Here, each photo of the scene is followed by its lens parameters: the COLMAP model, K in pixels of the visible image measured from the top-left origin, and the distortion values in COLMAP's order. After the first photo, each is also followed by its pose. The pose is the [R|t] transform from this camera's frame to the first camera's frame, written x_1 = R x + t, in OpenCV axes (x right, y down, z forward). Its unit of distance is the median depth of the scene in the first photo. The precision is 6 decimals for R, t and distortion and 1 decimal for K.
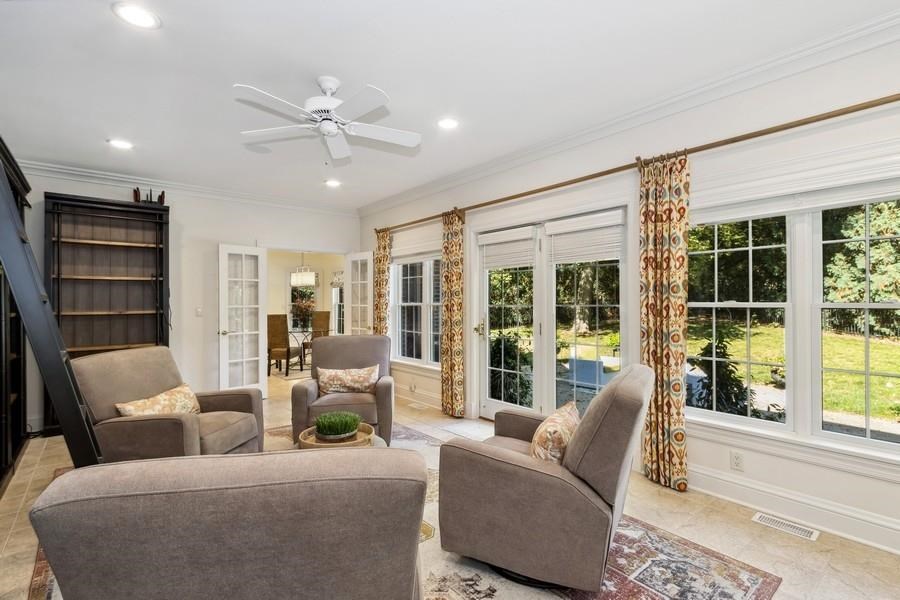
lens RADIAL K [[422.7, 0, 455.2], [0, 422.7, 303.4], [0, 0, 1]] dist [0.001984, 0.000664]
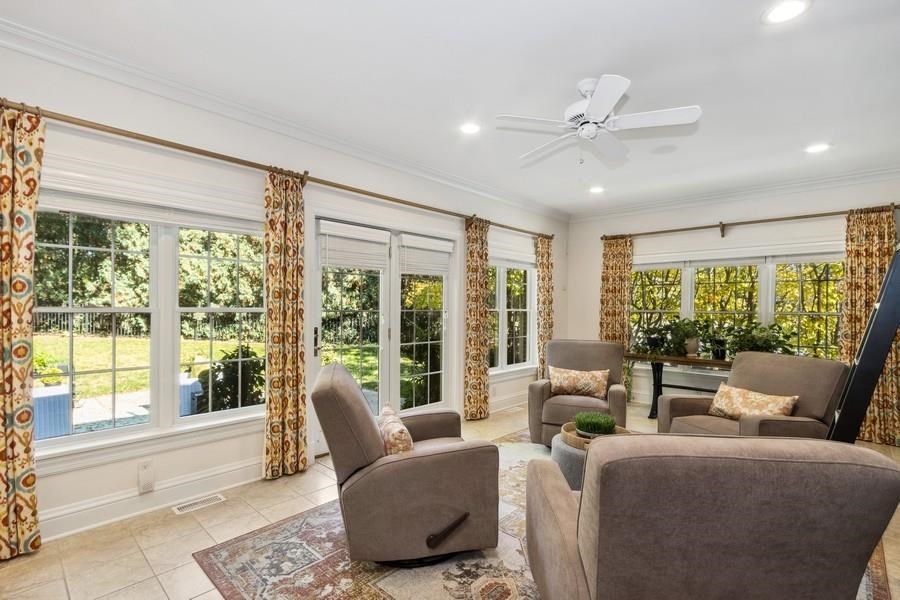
lens RADIAL K [[422.7, 0, 435.6], [0, 422.7, 315.8], [0, 0, 1]] dist [0.001984, 0.000664]
pose [[-0.097311, -0.008994, 0.995213, -0.298142], [-0.013199, 0.999883, 0.007745, 0.003278], [-0.995166, -0.012382, -0.097419, 0.349192]]
